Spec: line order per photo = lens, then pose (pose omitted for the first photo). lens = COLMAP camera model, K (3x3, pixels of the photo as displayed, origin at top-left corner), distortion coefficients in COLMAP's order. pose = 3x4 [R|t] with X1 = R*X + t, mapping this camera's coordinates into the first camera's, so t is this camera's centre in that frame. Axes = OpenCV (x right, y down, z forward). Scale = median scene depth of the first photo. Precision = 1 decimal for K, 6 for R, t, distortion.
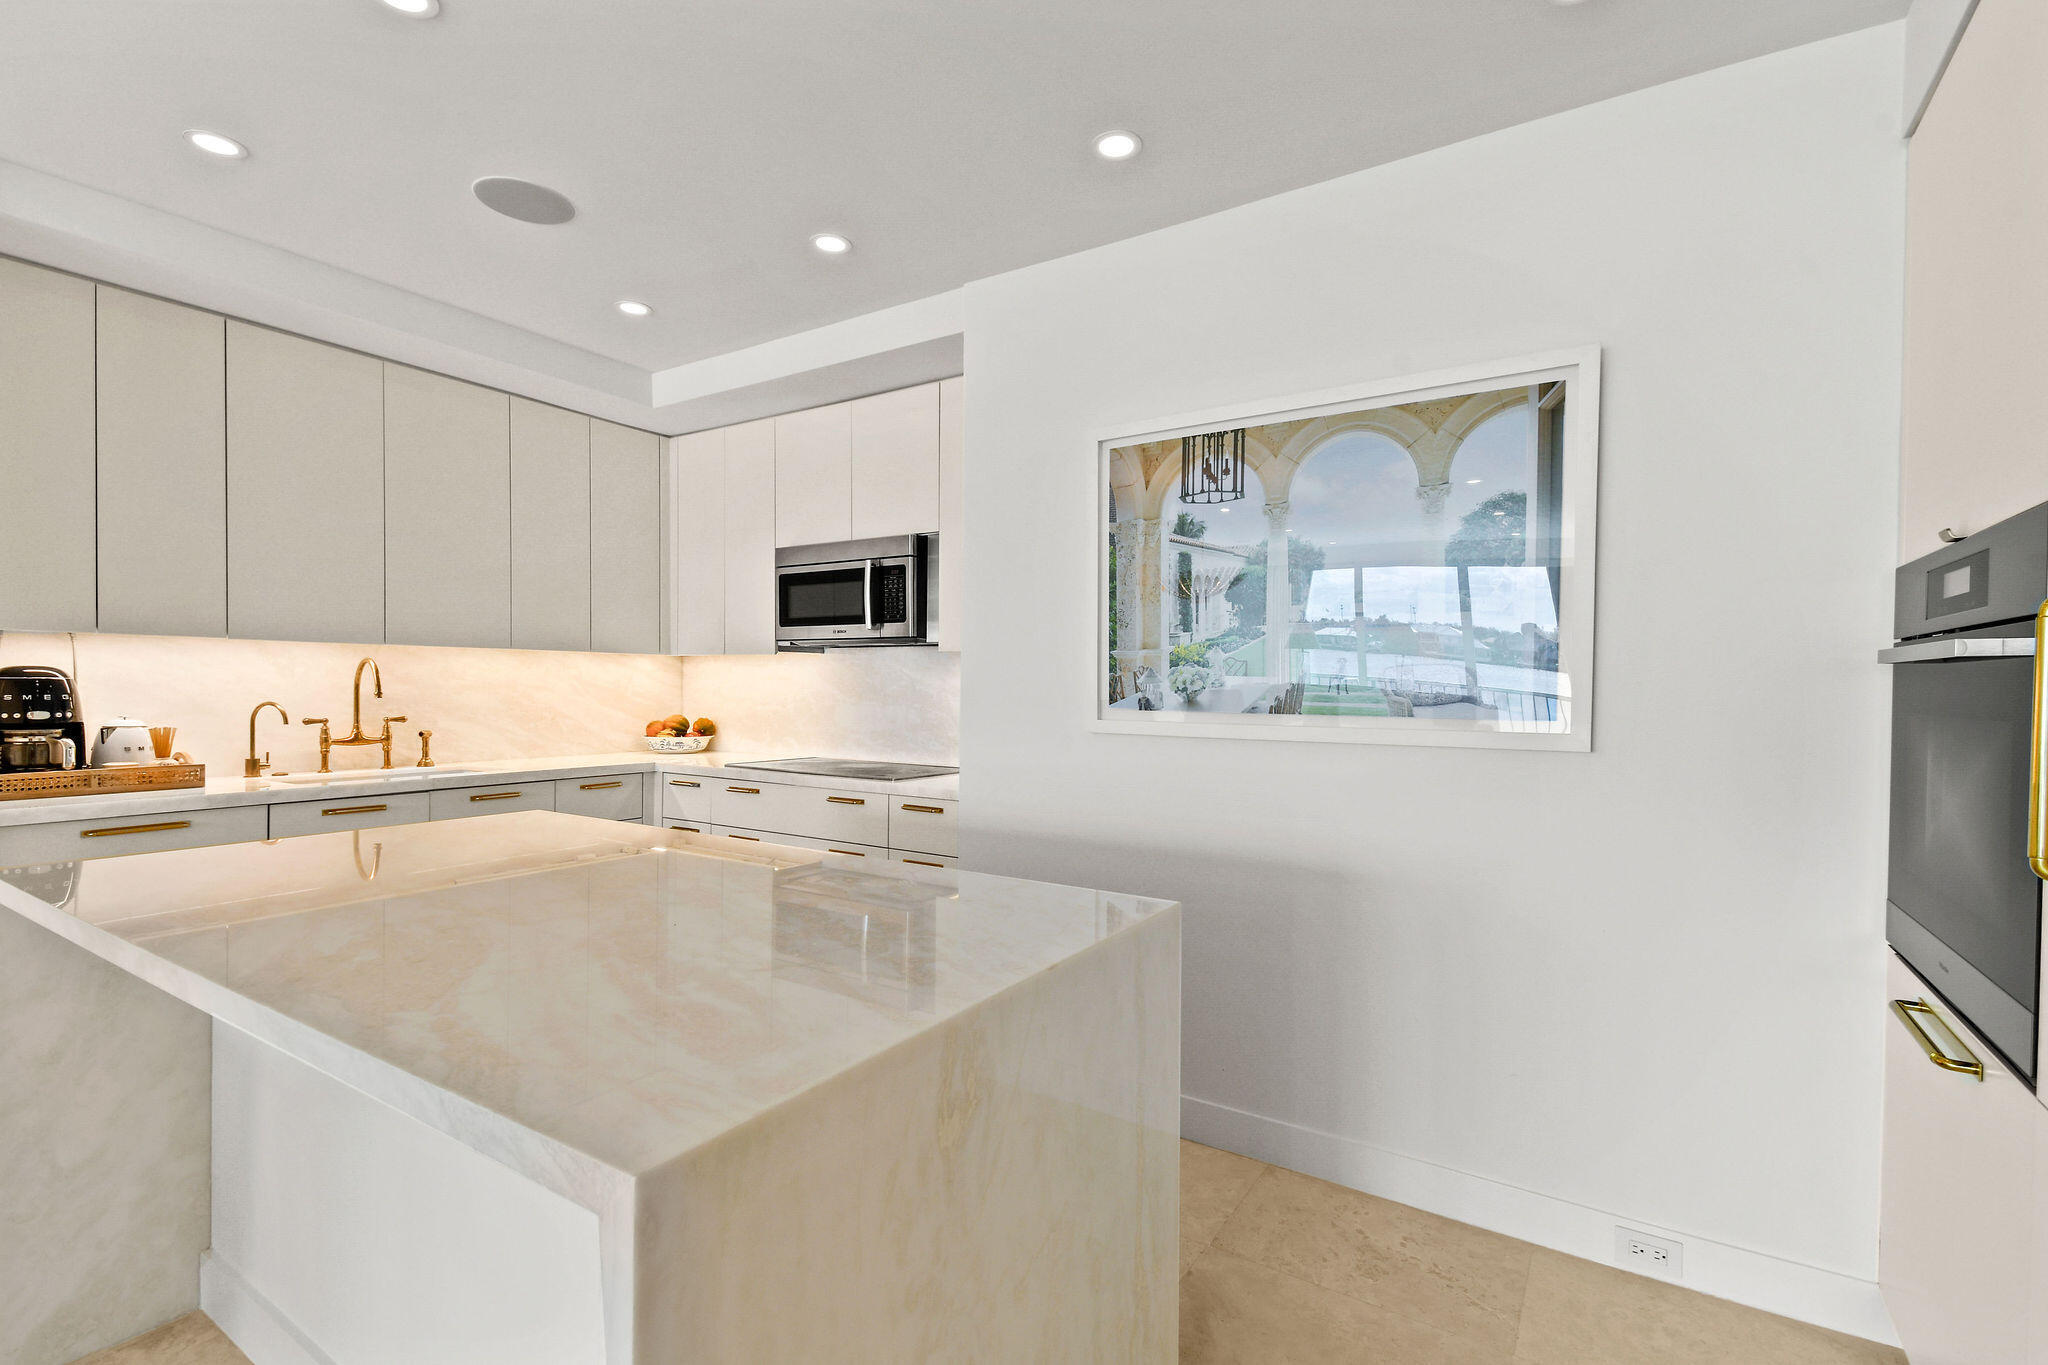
lens RADIAL K [[914.4, 0, 1044.8], [0, 914.4, 695.1], [0, 0, 1]] dist [-0.000566, -0.005677]
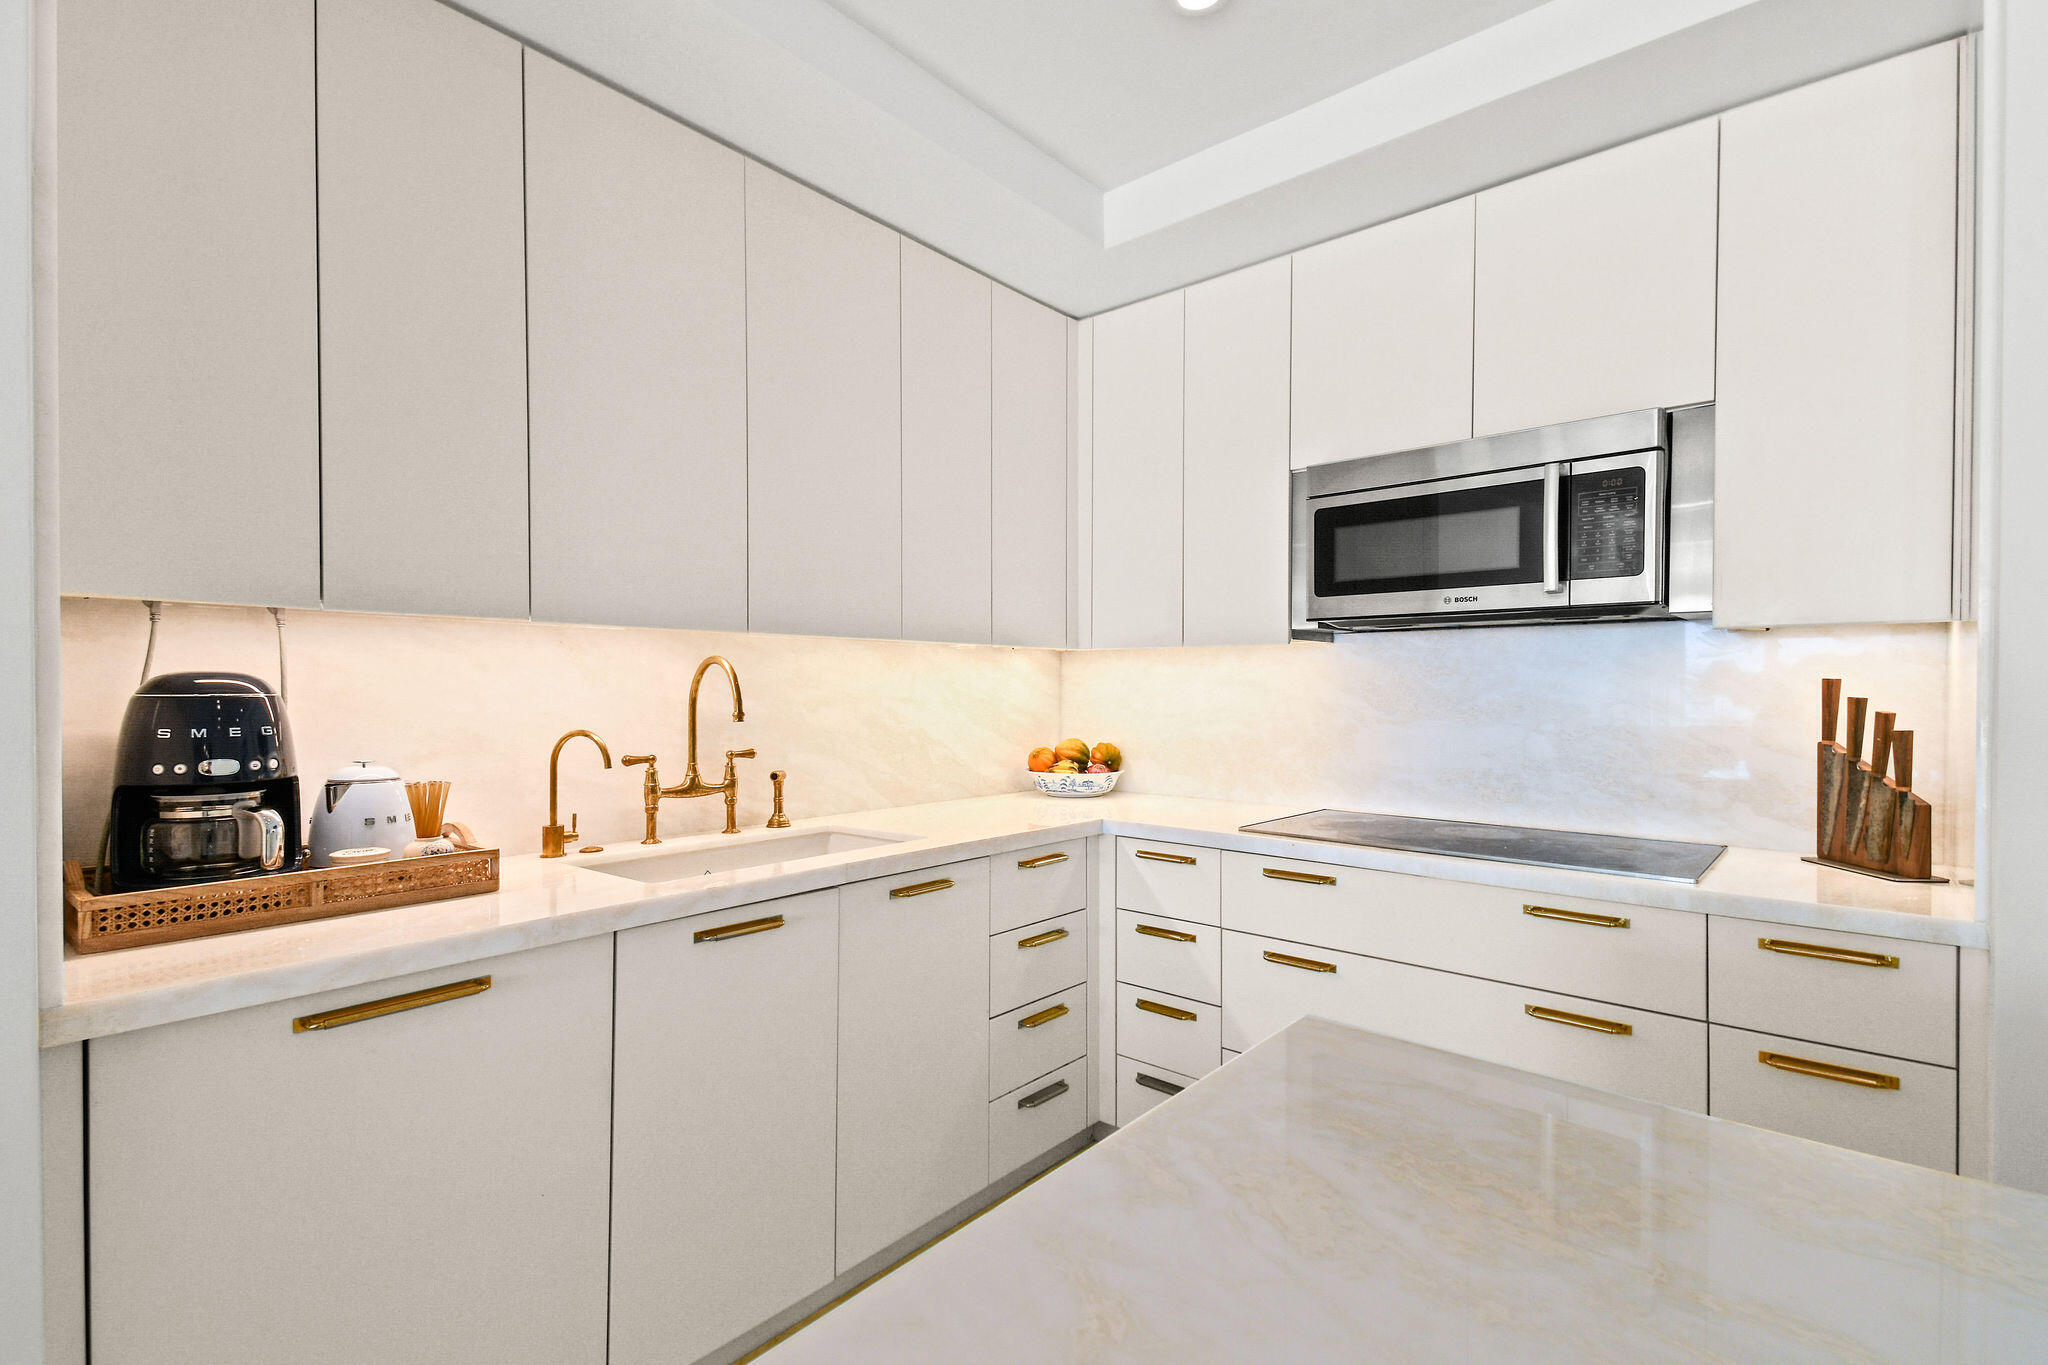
lens RADIAL K [[914.4, 0, 1011.6], [0, 914.4, 700.0], [0, 0, 1]] dist [-0.000566, -0.005677]
pose [[0.985815, -0.006386, -0.167712, -0.441038], [0.006363, 0.999980, -0.000674, -0.009309], [0.167713, -0.000402, 0.985836, 0.429286]]
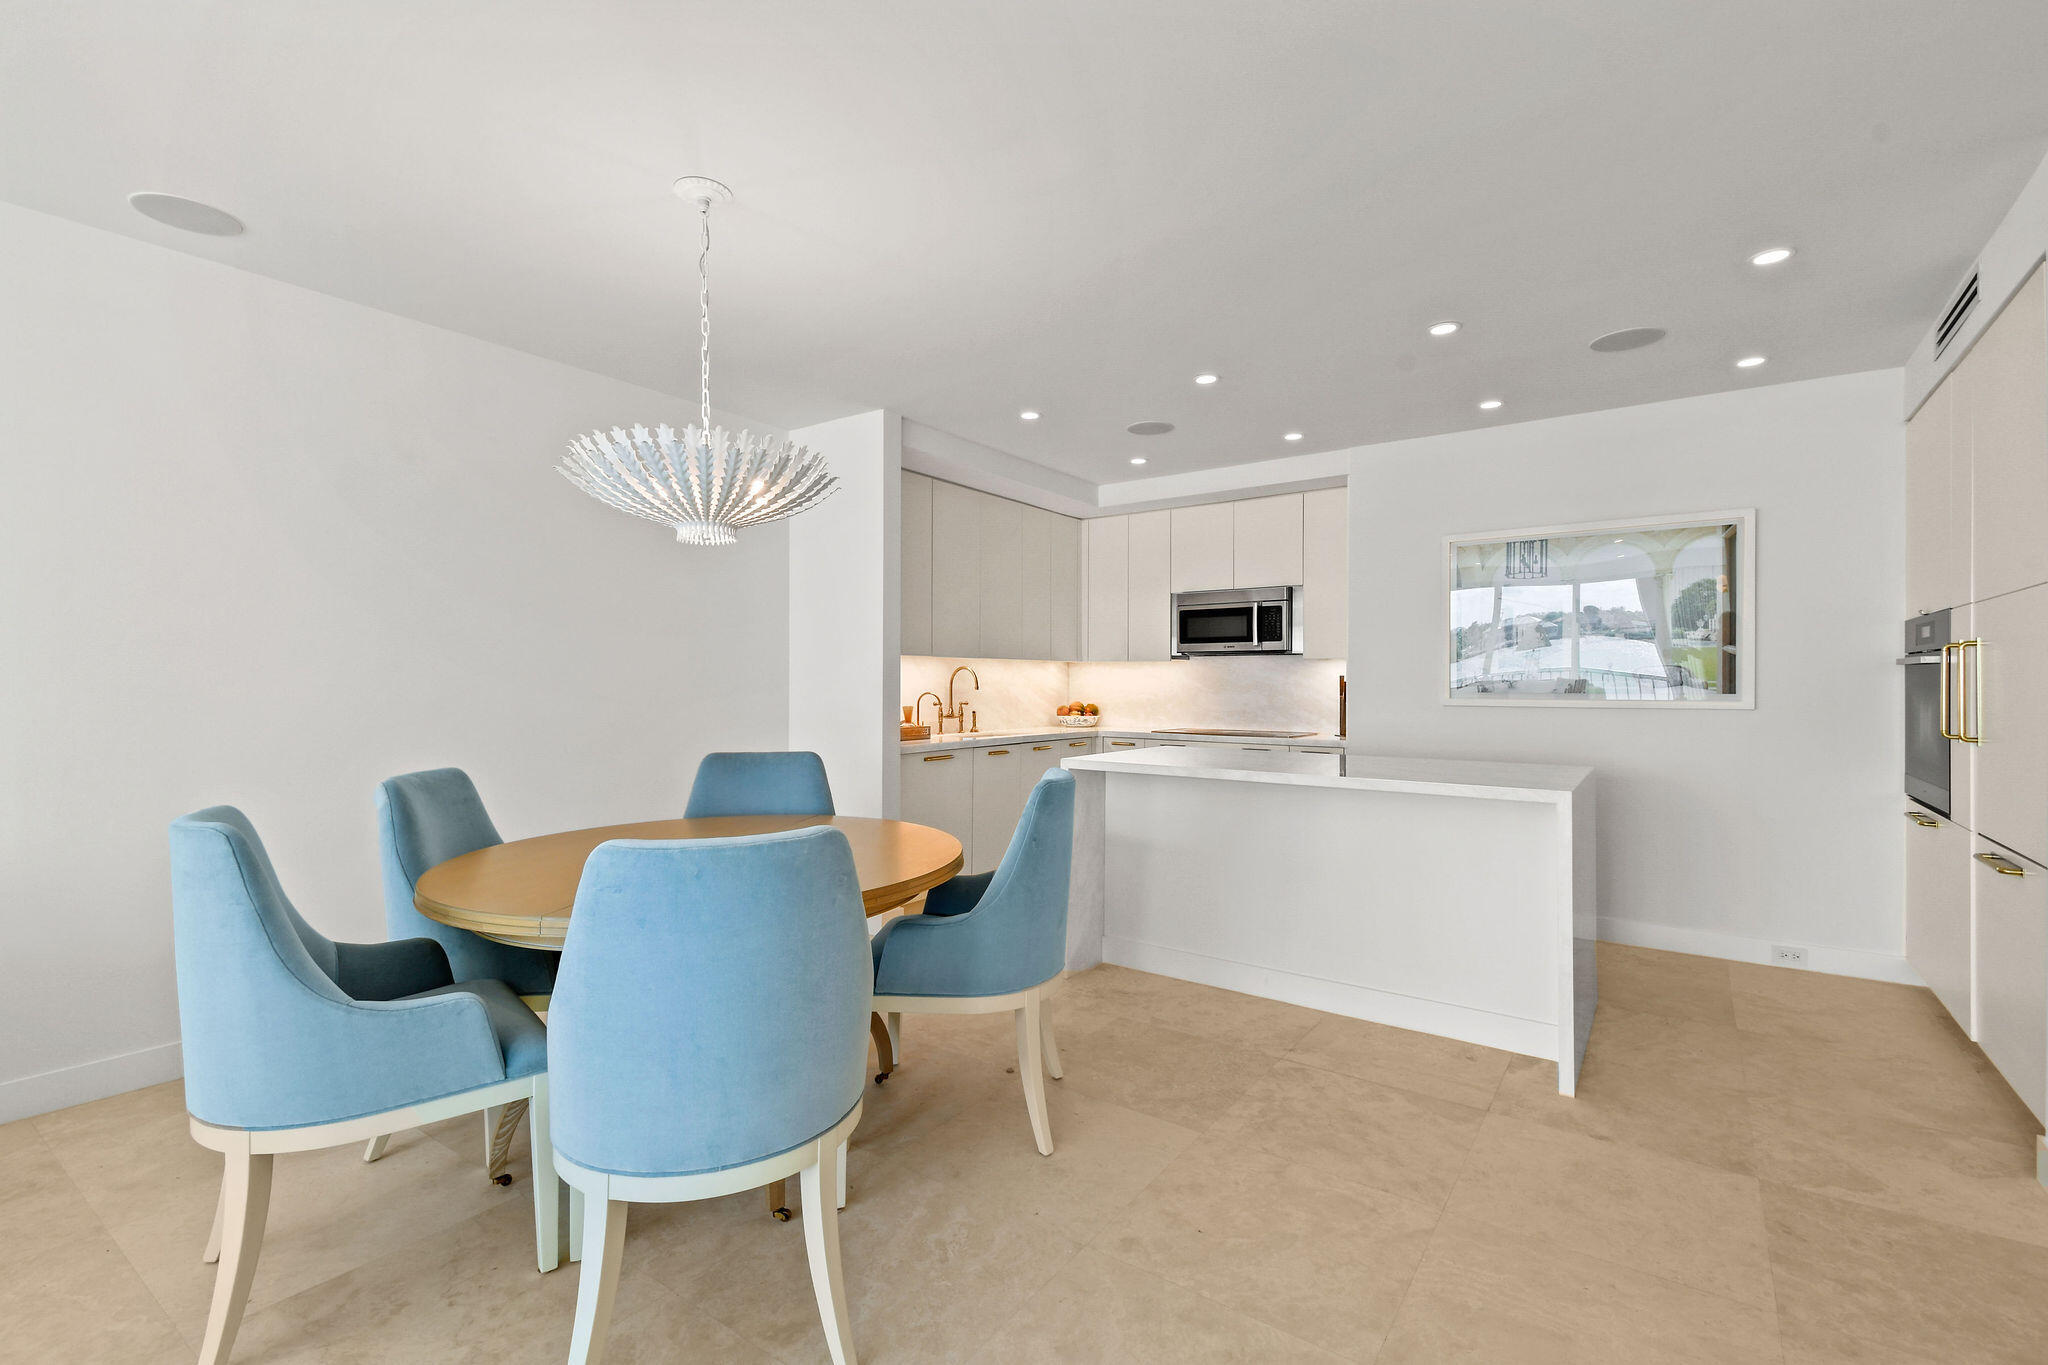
lens RADIAL K [[914.4, 0, 1025.6], [0, 914.4, 680.1], [0, 0, 1]] dist [-0.000566, -0.005677]
pose [[0.998091, -0.007117, -0.061353, -0.522676], [0.006179, 0.999861, -0.015462, 0.011838], [0.061455, 0.015053, 0.997996, -0.655836]]
